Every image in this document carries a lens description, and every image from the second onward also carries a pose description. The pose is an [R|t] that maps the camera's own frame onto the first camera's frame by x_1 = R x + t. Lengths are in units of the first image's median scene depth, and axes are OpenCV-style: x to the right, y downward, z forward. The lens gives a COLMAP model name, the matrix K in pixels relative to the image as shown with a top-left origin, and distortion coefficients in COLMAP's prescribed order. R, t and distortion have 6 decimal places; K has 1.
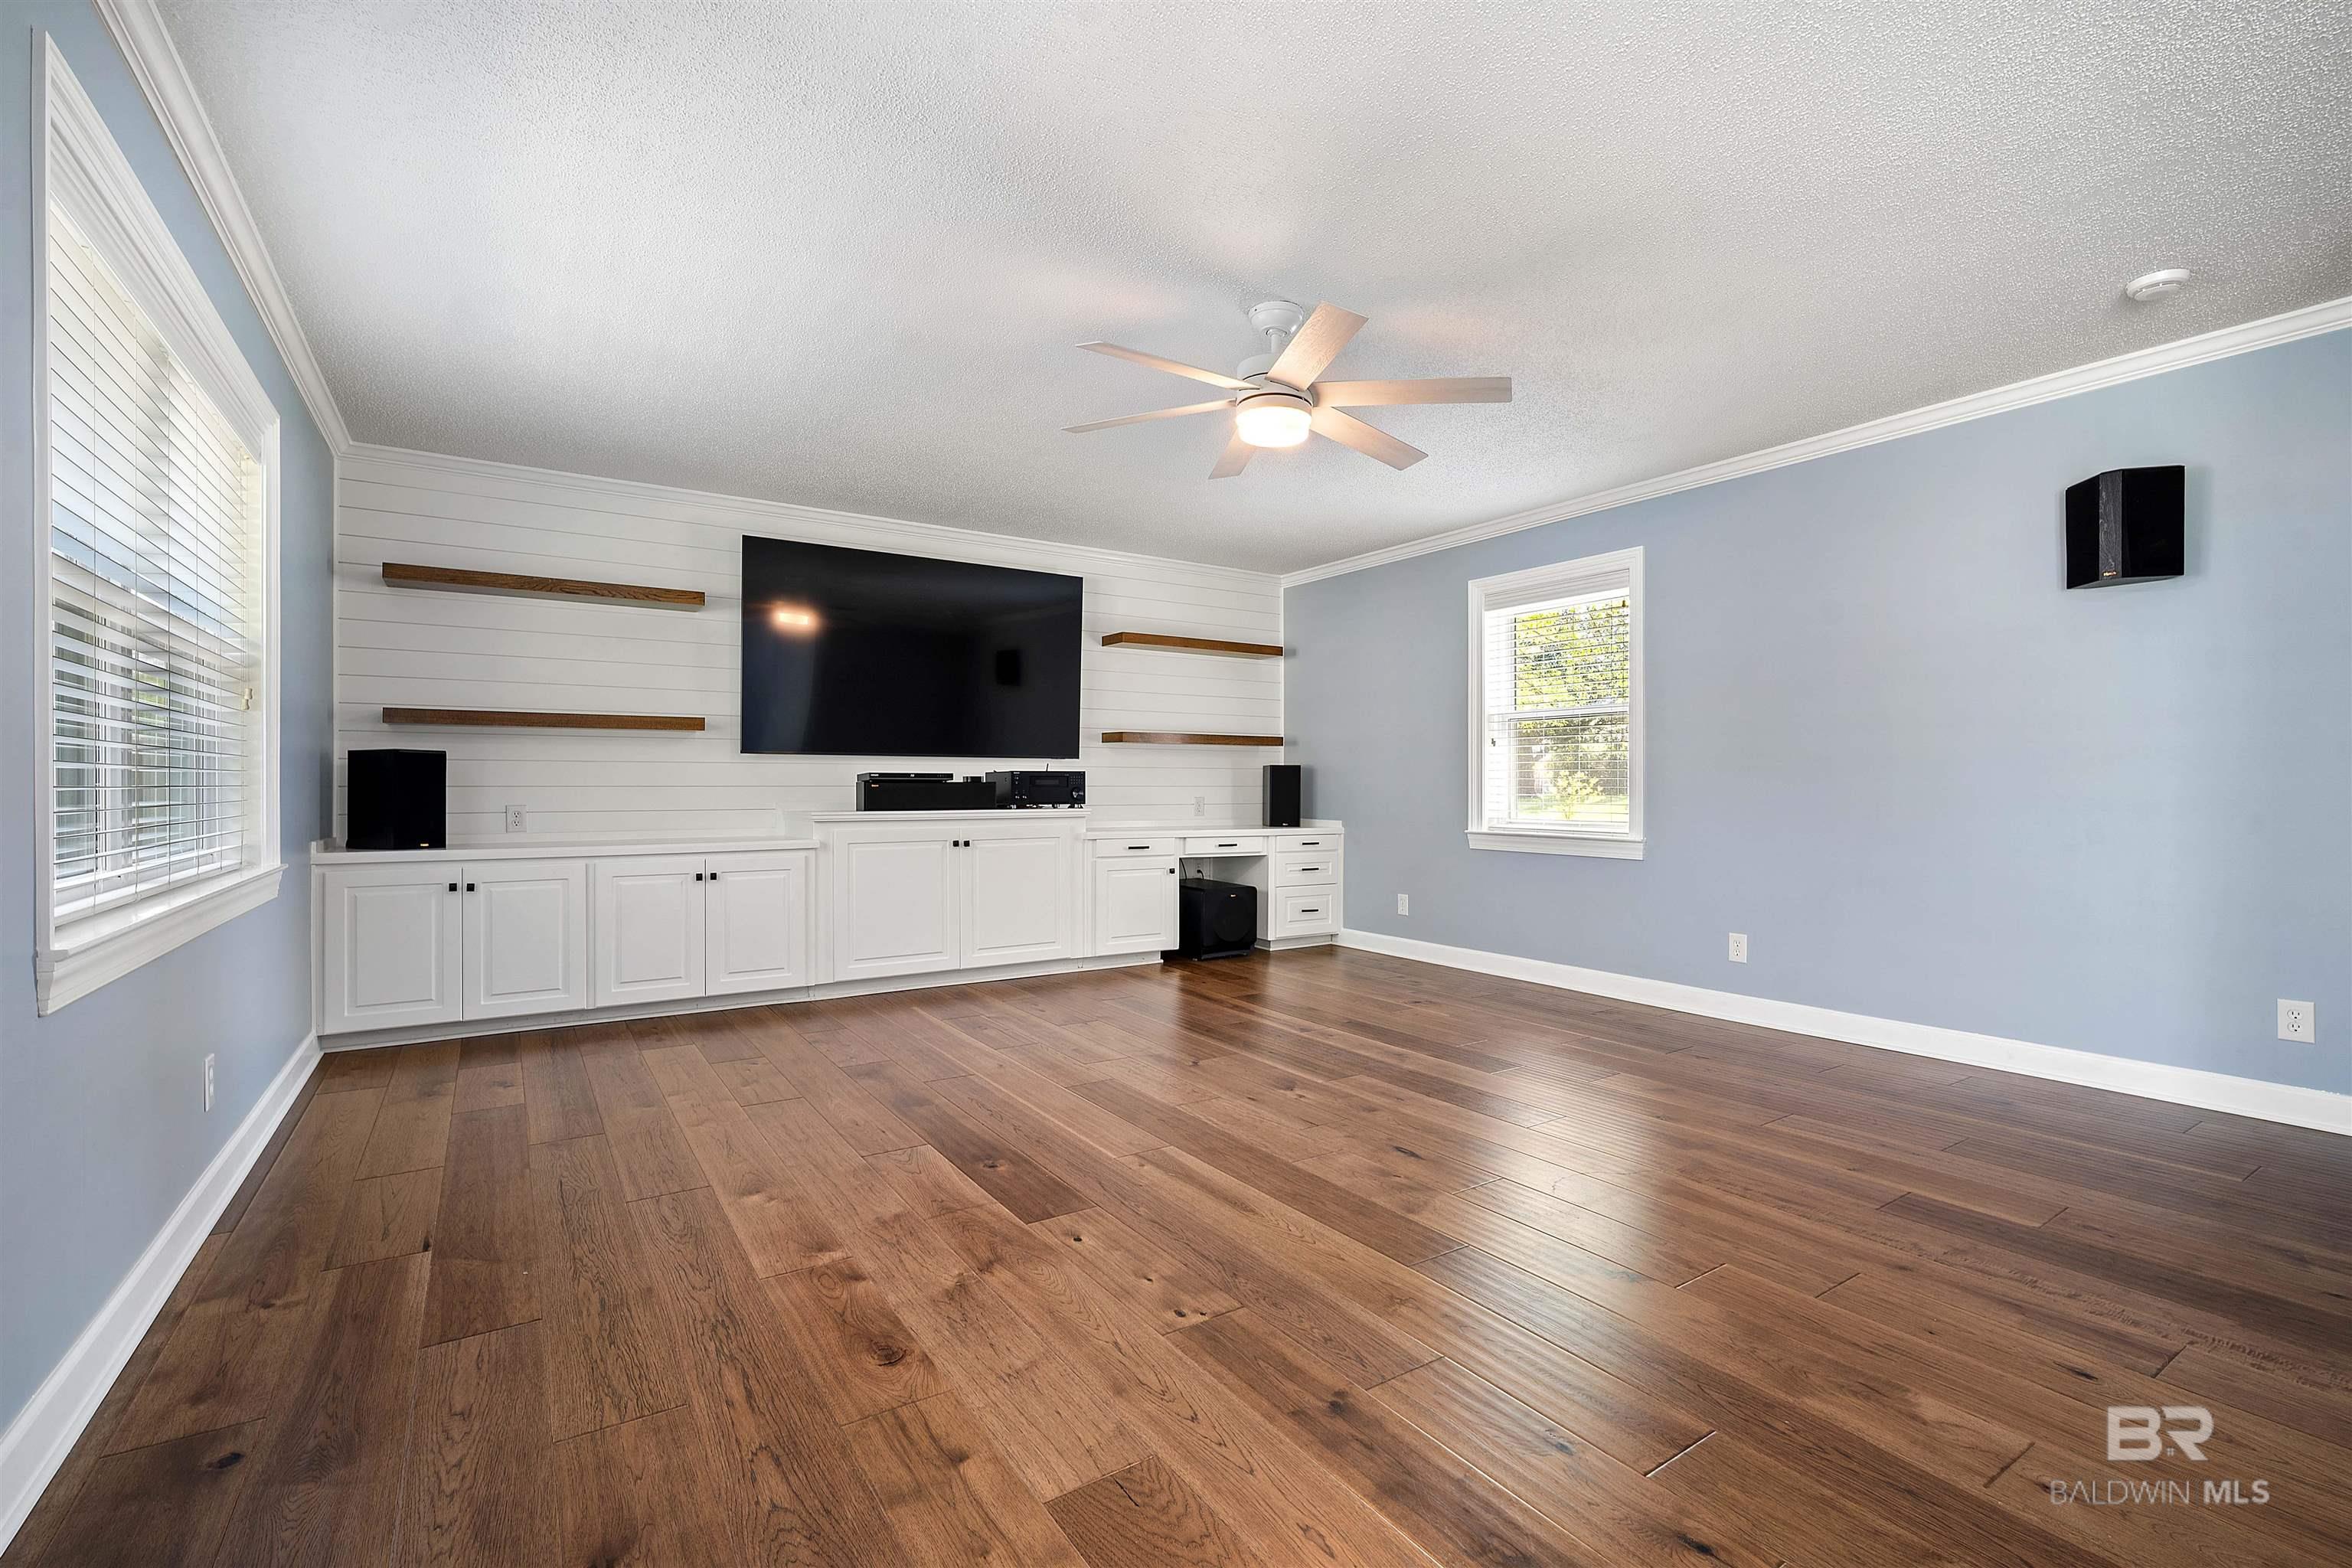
lens RADIAL K [[1044.2, 0, 1184.0], [0, 1044.2, 778.9], [0, 0, 1]] dist [-0.015440, 0.001288]
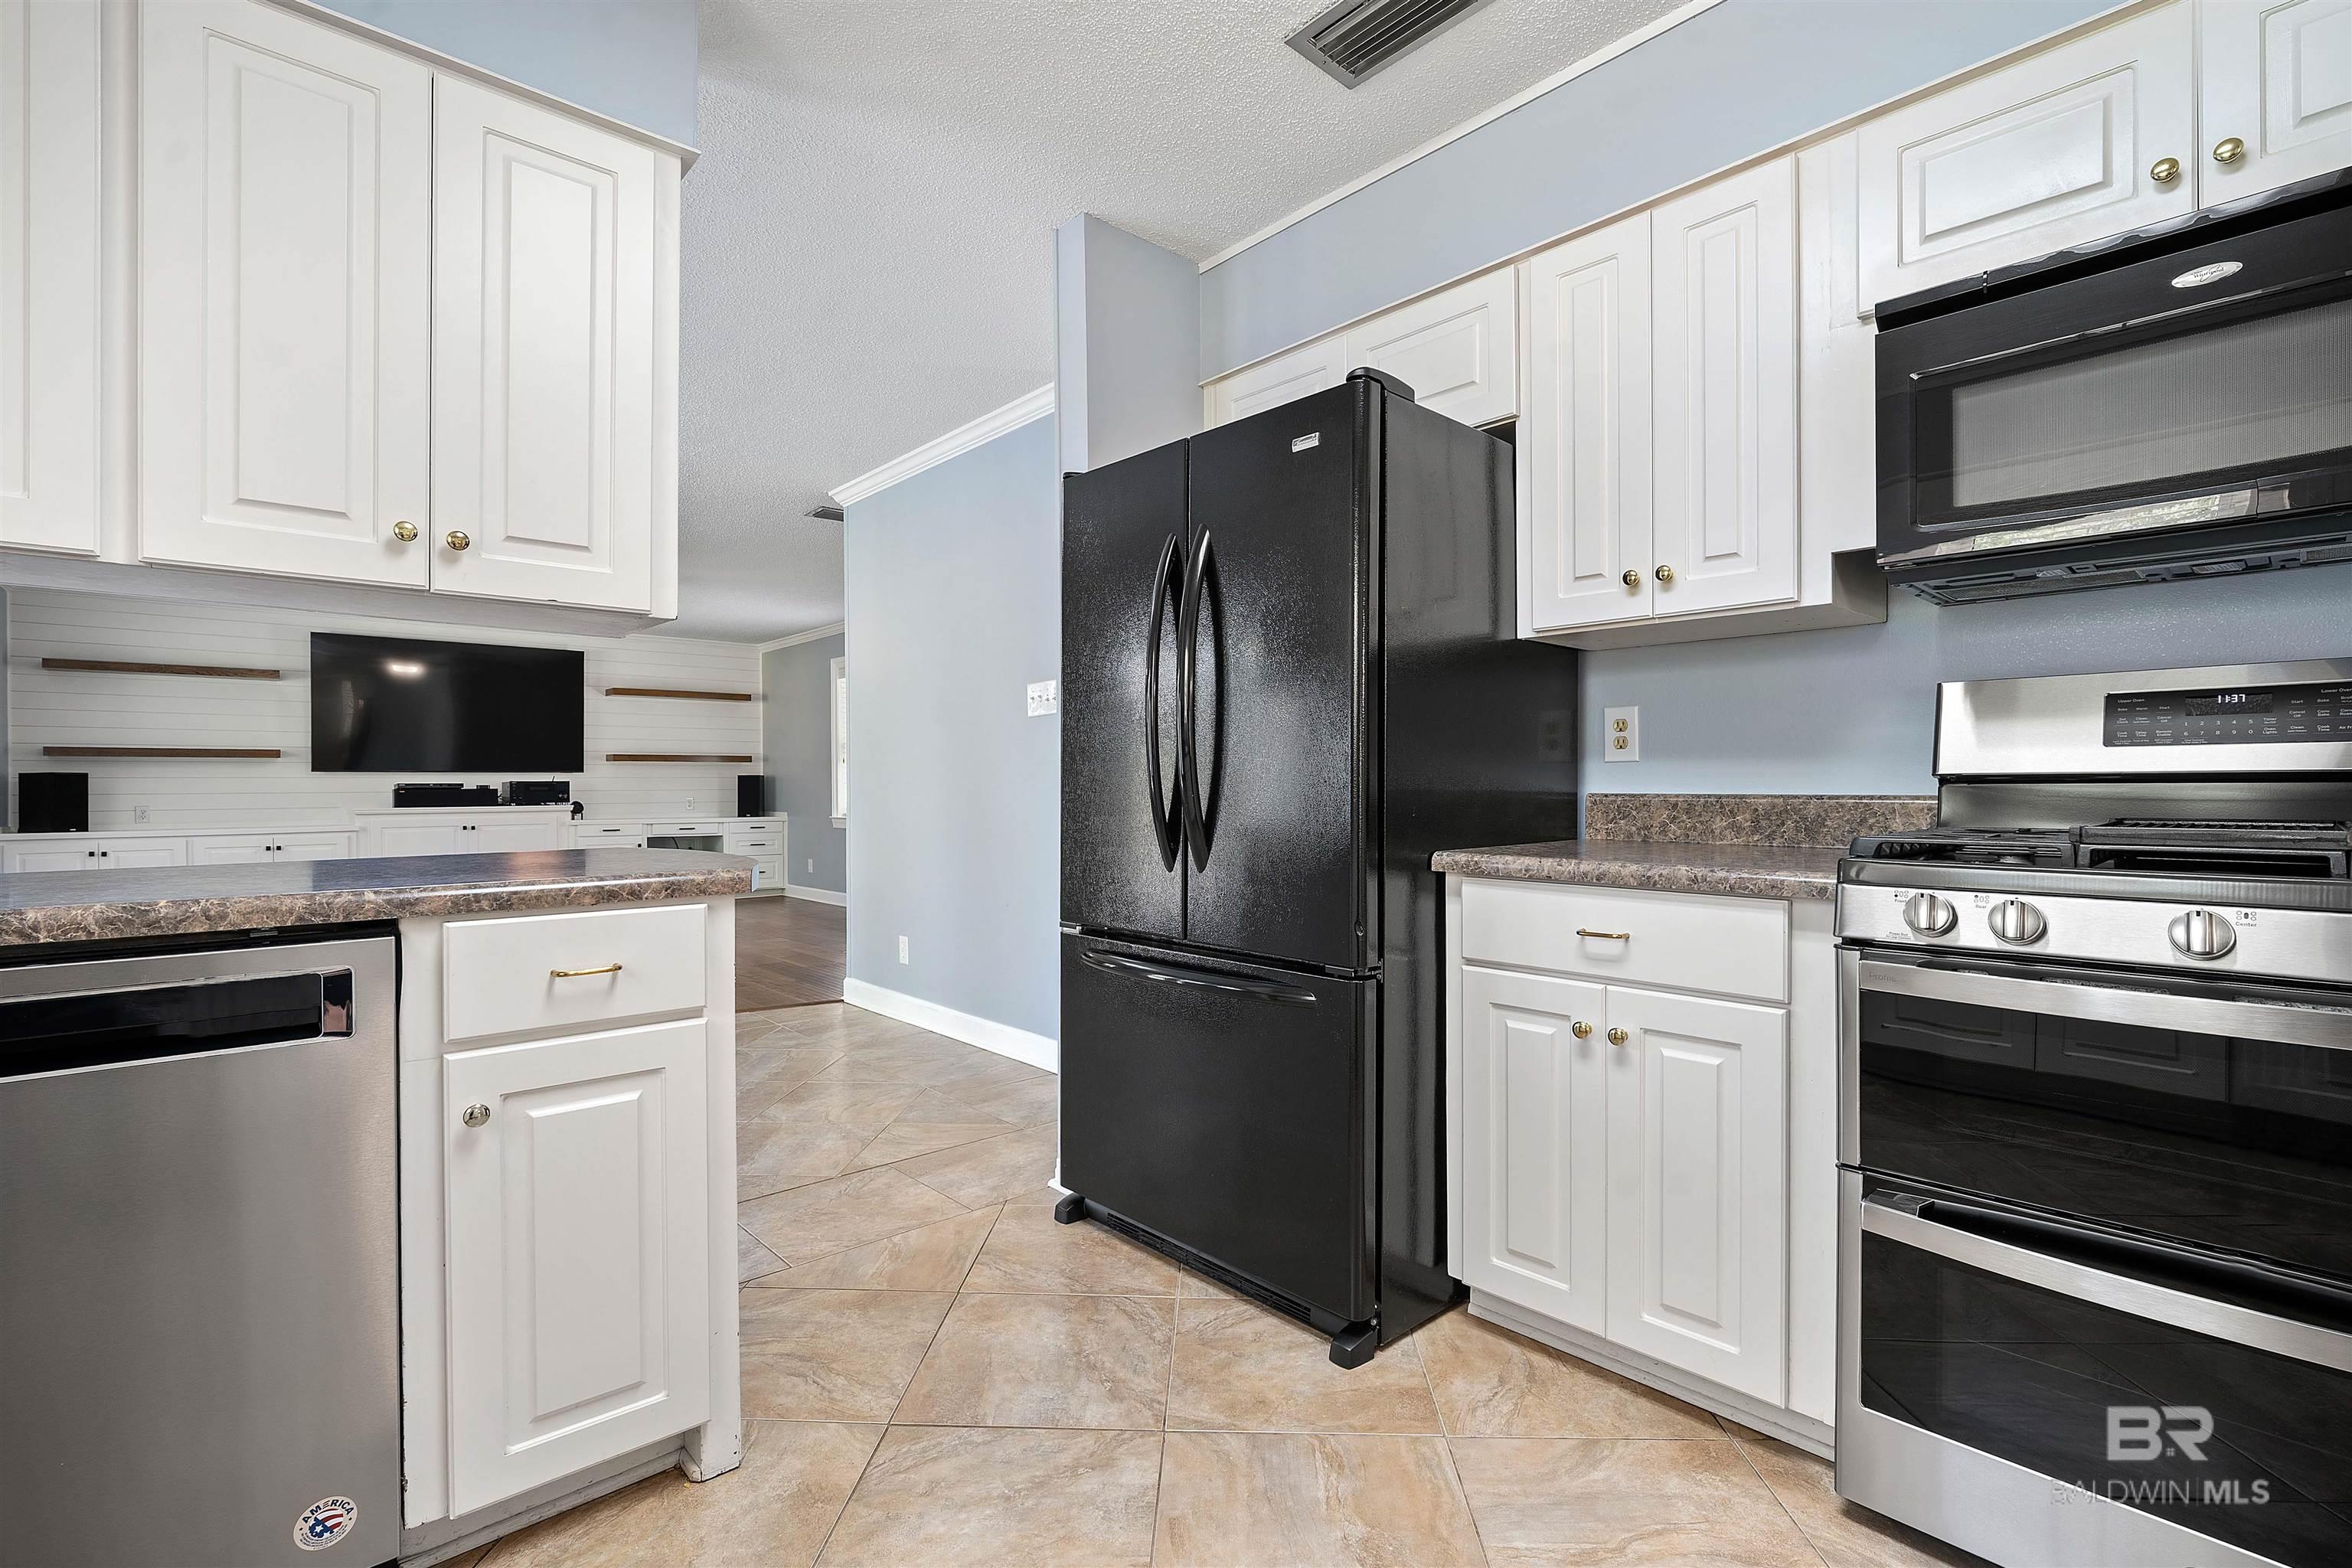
lens RADIAL K [[1044.2, 0, 1178.9], [0, 1044.2, 790.3], [0, 0, 1]] dist [-0.015440, 0.001288]
pose [[0.986759, -0.008895, 0.161950, 0.571613], [0.007597, 0.999934, 0.008636, -0.000138], [-0.162016, -0.007292, 0.986761, -0.694948]]
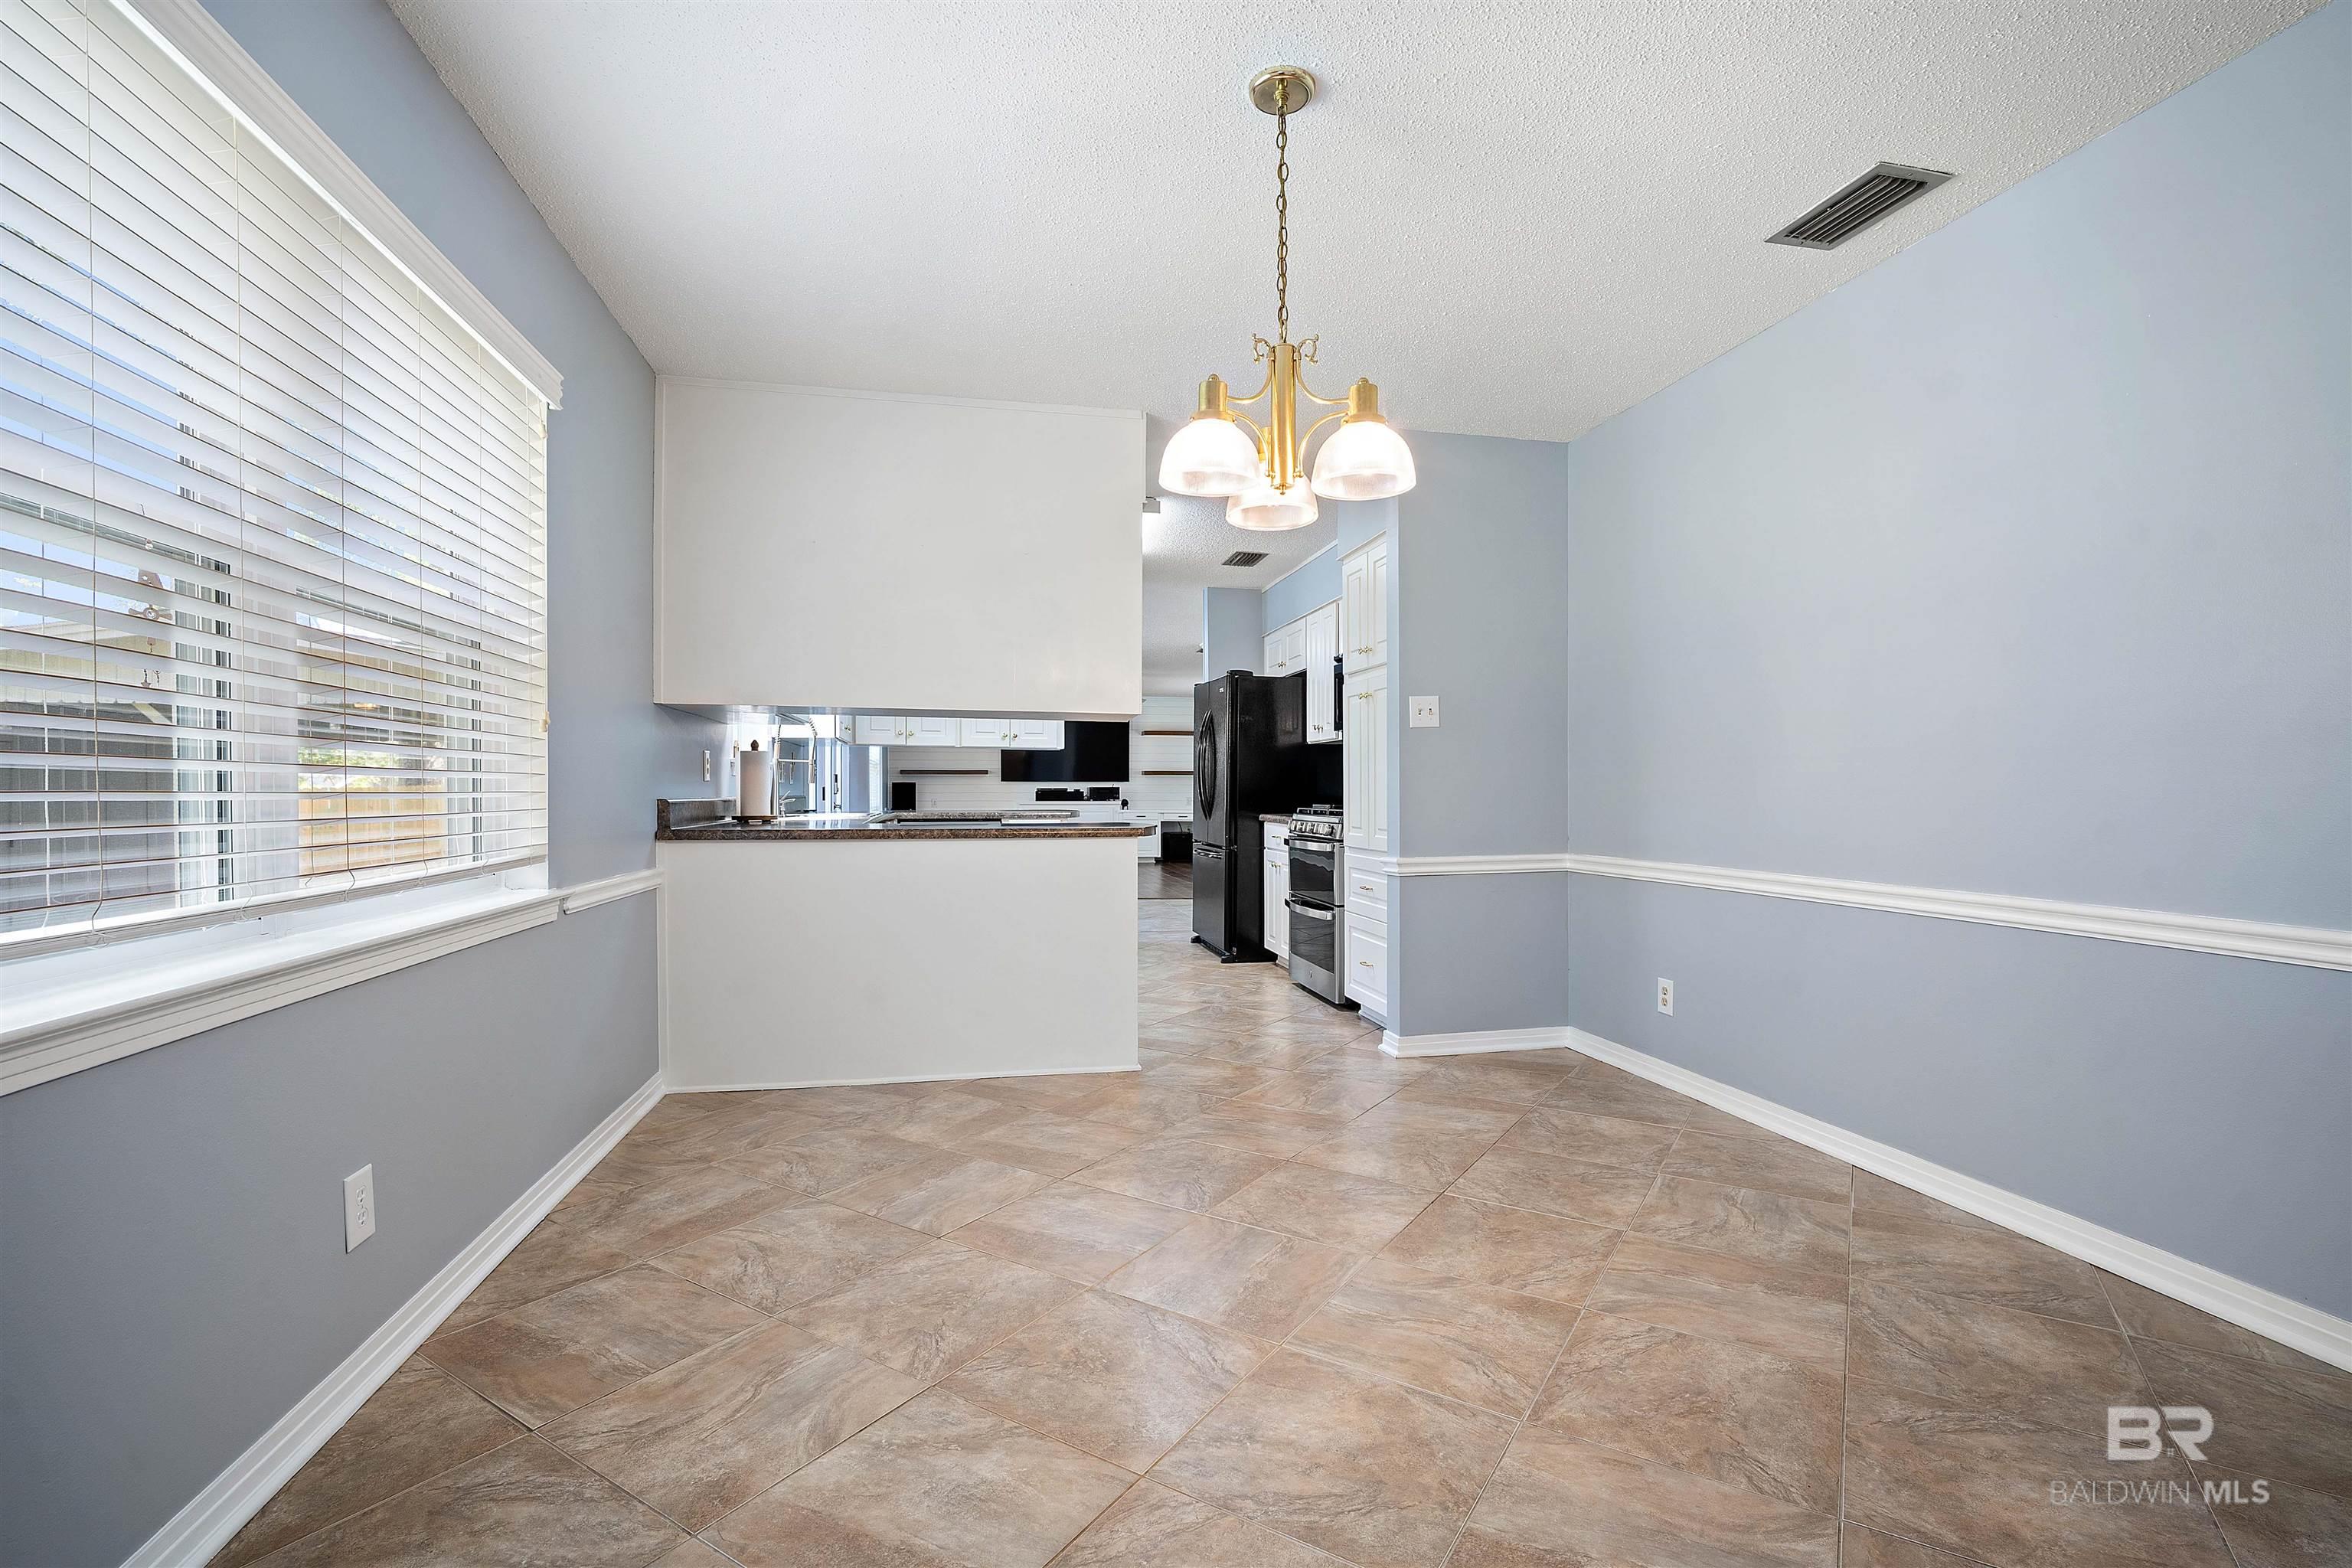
lens RADIAL K [[1044.2, 0, 1182.9], [0, 1044.2, 791.7], [0, 0, 1]] dist [-0.015440, 0.001288]
pose [[0.930444, -0.002433, -0.366425, 1.073170], [0.003310, 0.999993, 0.001764, 0.000367], [0.366418, -0.002854, 0.930446, -1.472058]]
